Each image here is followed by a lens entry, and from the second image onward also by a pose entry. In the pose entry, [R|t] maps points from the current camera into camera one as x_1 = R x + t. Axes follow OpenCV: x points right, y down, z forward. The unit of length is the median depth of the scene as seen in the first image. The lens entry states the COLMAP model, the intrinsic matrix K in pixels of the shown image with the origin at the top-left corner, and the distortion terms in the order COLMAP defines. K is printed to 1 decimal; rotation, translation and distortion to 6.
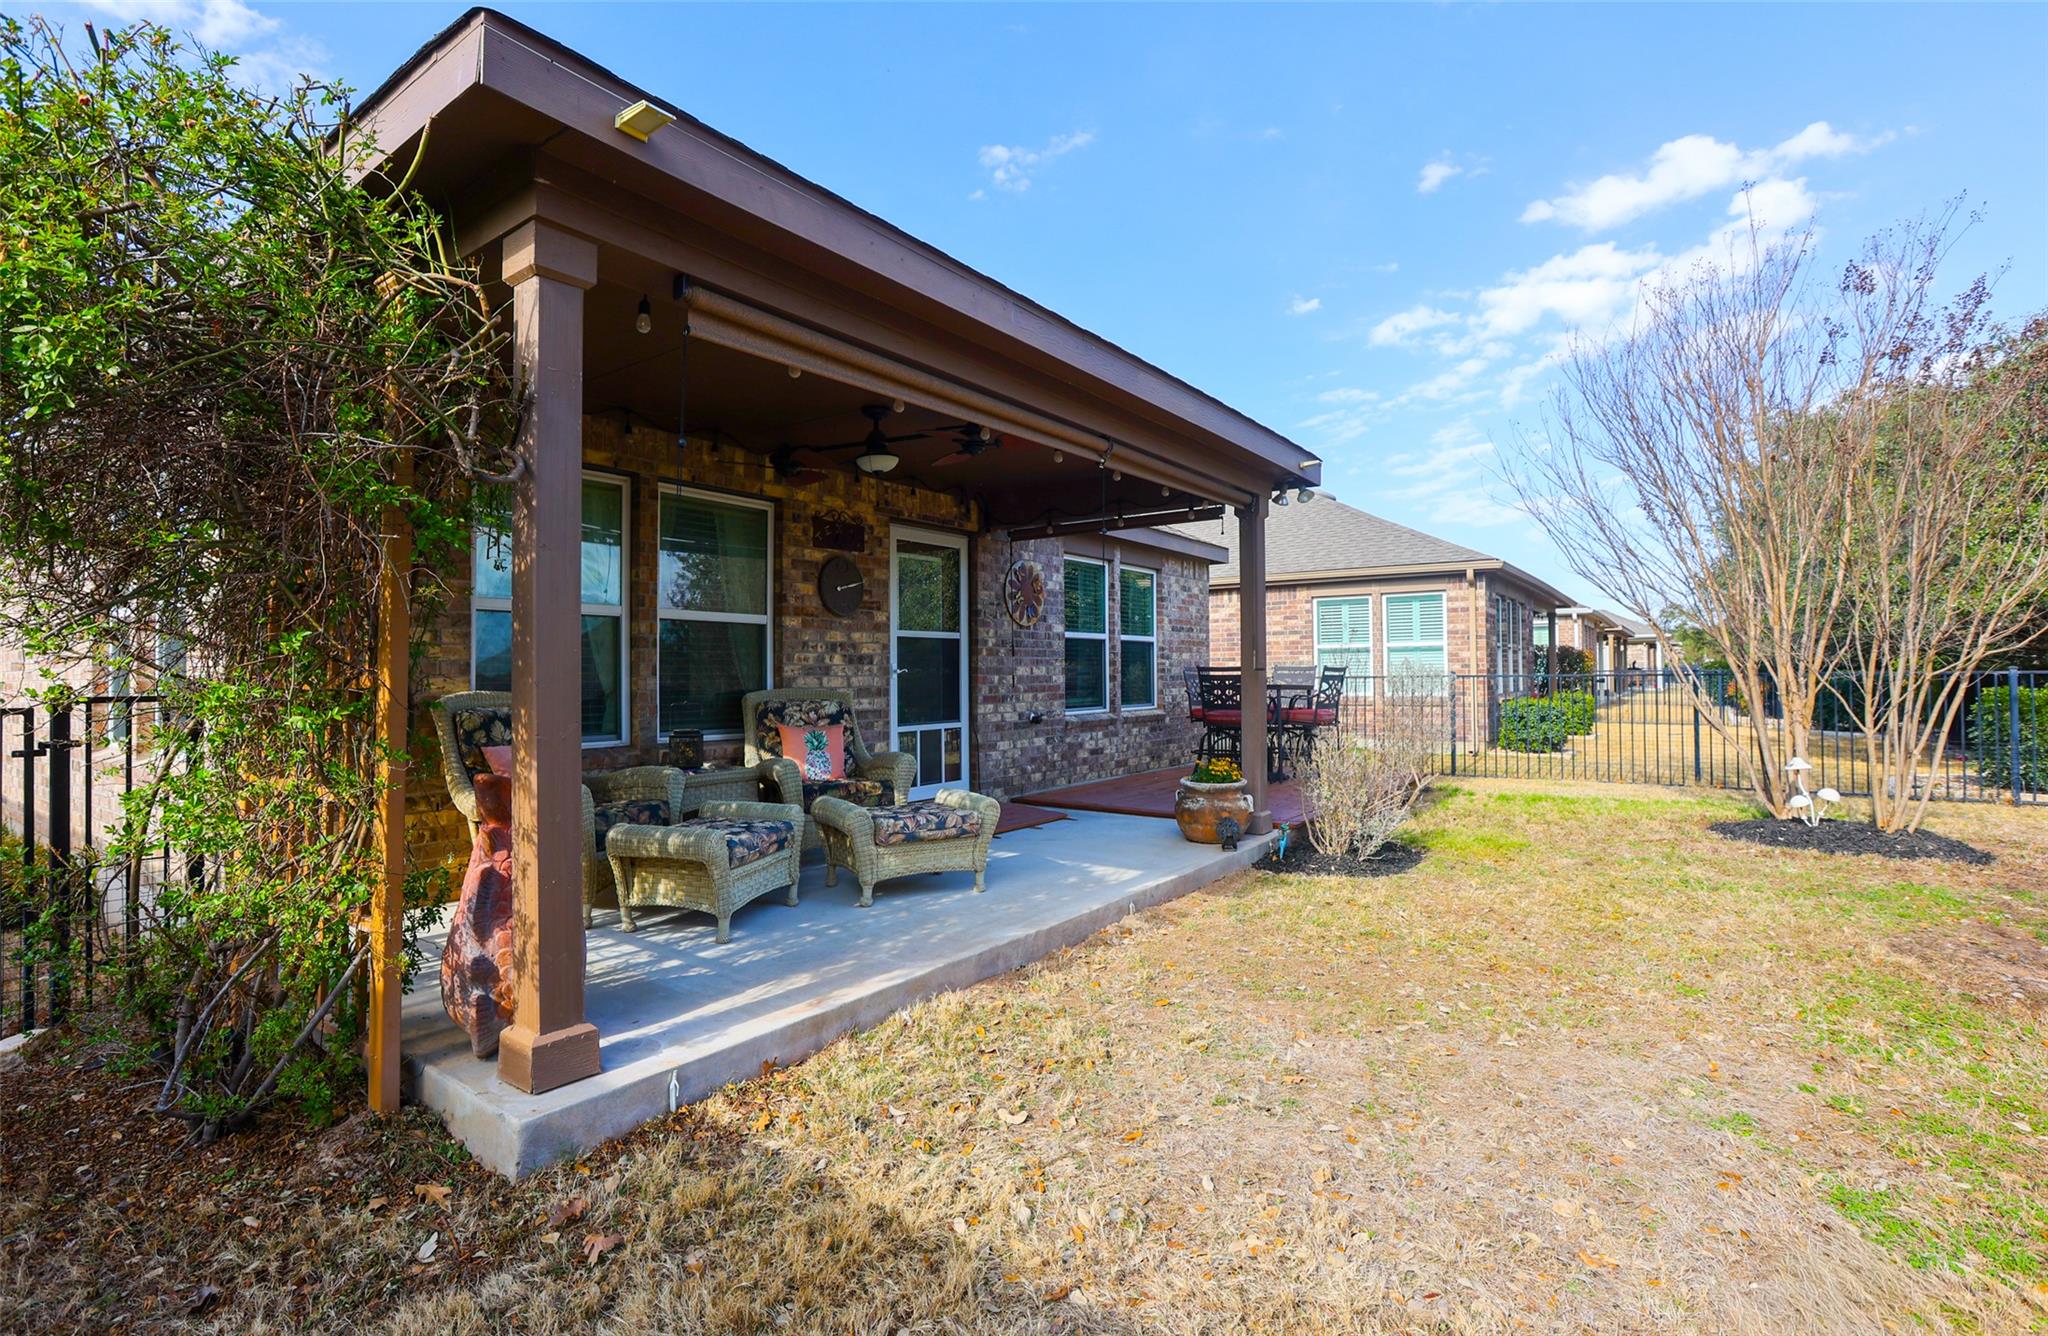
lens RADIAL K [[947.5, 0, 1024.0], [0, 947.5, 668.0], [0, 0, 1]] dist [-0.094758, 0.000002]
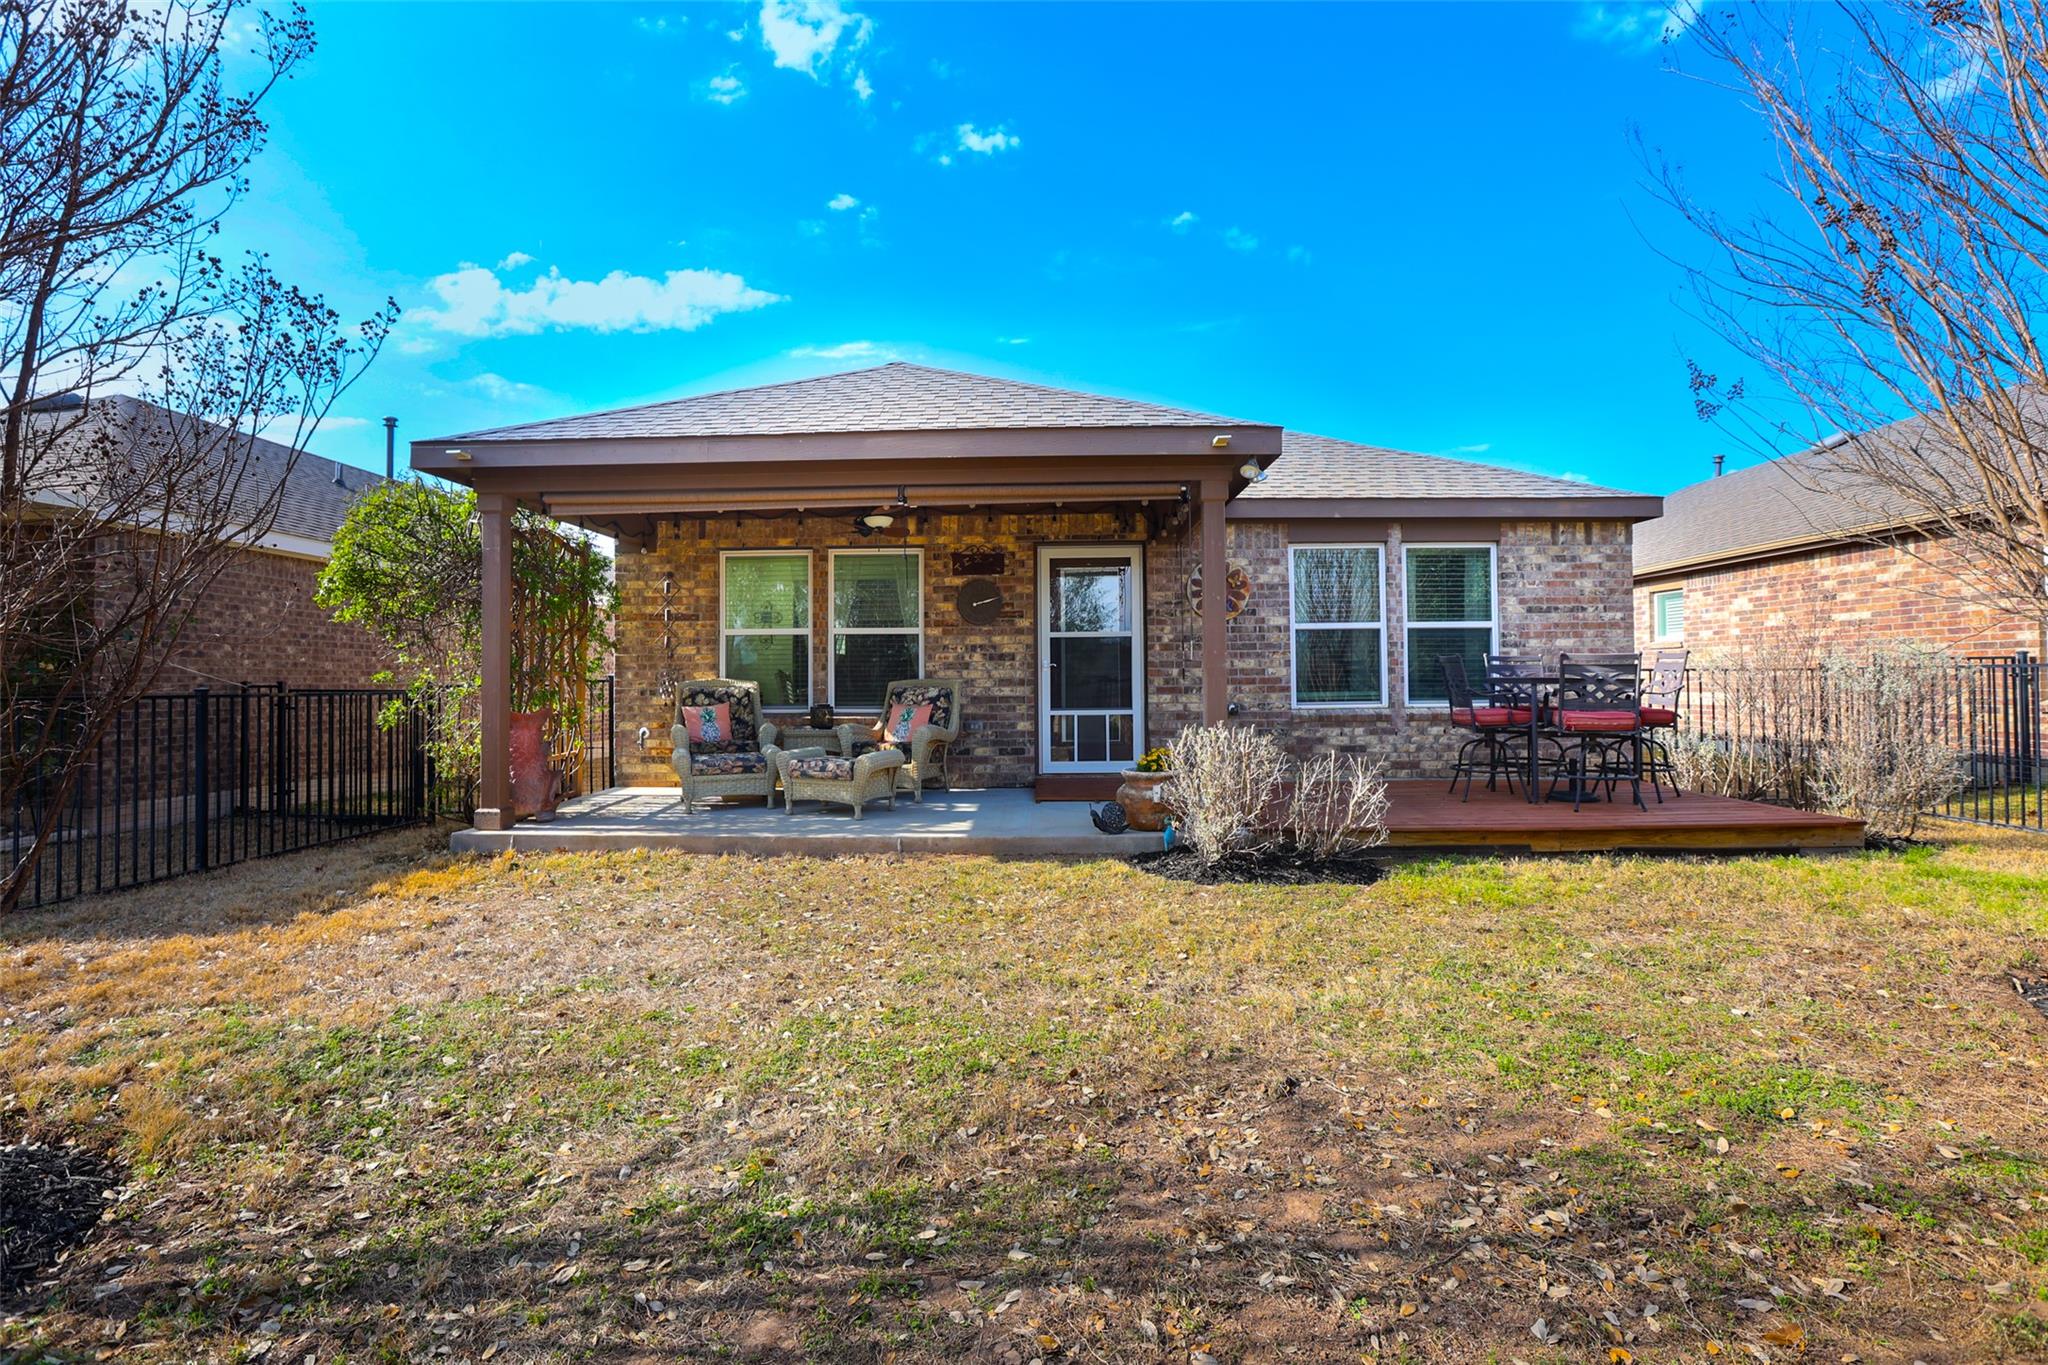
lens RADIAL K [[931.8, 0, 1023.1], [0, 931.8, 666.7], [0, 0, 1]] dist [-0.085226, 0.064070]
pose [[0.563974, -0.011355, -0.825715, 0.782911], [0.010799, 0.999921, -0.006374, 0.011186], [0.825722, -0.005322, 0.564052, 0.263014]]
